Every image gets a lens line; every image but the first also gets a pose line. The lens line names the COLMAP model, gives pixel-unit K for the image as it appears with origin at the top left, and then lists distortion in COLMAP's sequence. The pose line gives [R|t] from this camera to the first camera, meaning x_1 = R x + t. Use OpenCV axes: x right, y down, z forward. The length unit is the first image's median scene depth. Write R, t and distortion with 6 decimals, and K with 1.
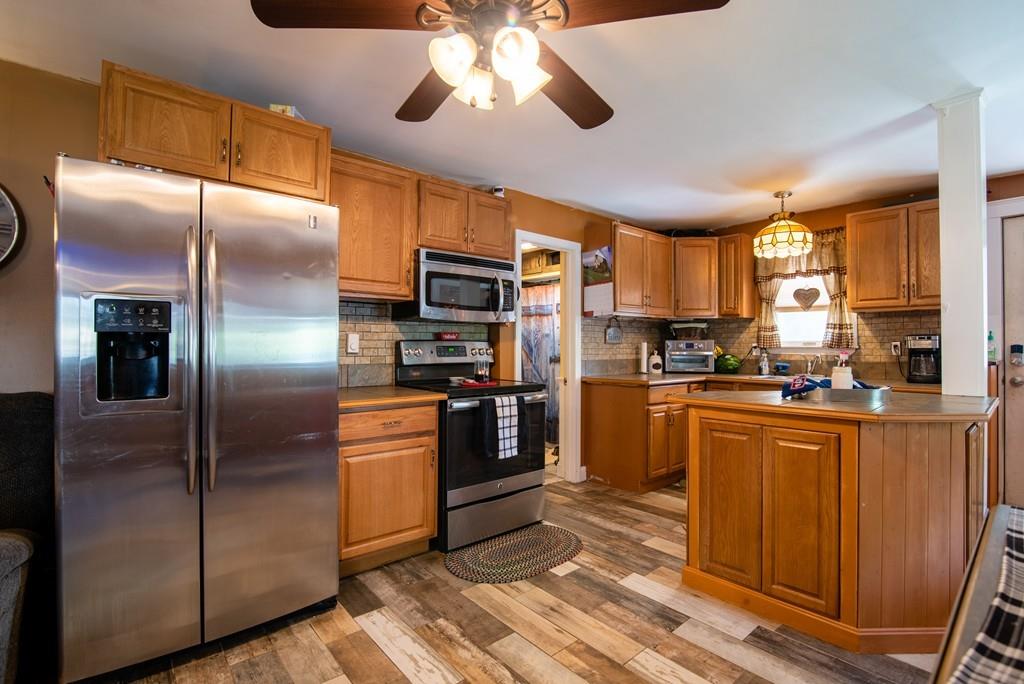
lens RADIAL K [[475.4, 0, 512.0], [0, 475.4, 342.0], [0, 0, 1]] dist [-0.019048, 0.000835]
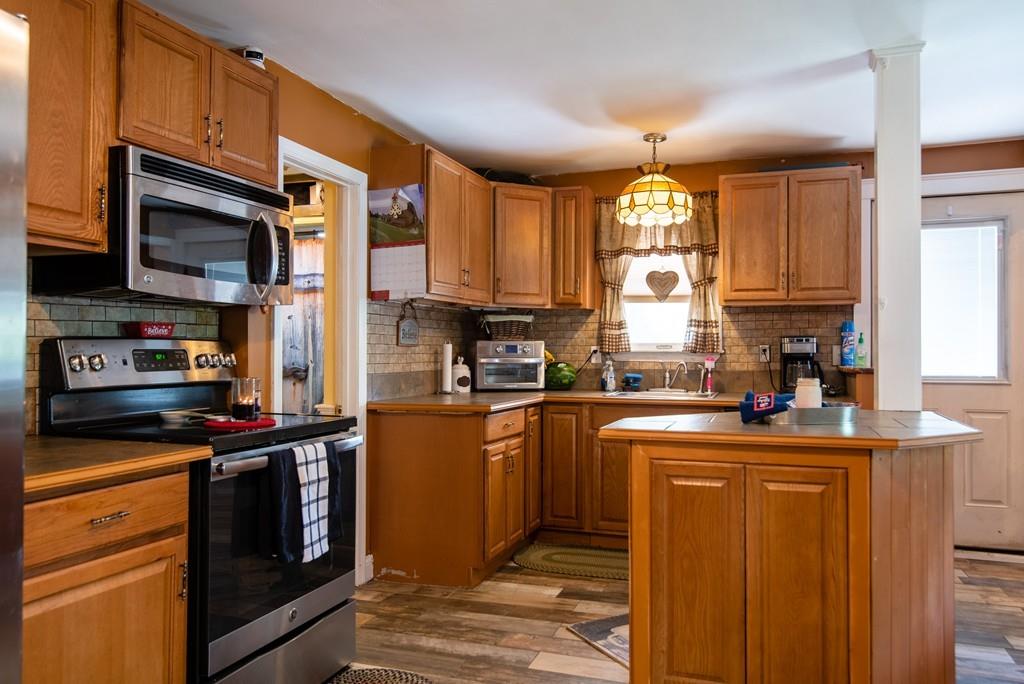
lens RADIAL K [[762.6, 0, 512.0], [0, 762.6, 342.0], [0, 0, 1]] dist [0.005639, 0.001163]
pose [[0.864506, 0.006220, 0.502584, -0.200353], [-0.006104, 0.999980, -0.001876, -0.000199], [-0.502586, -0.001446, 0.864526, 0.114574]]
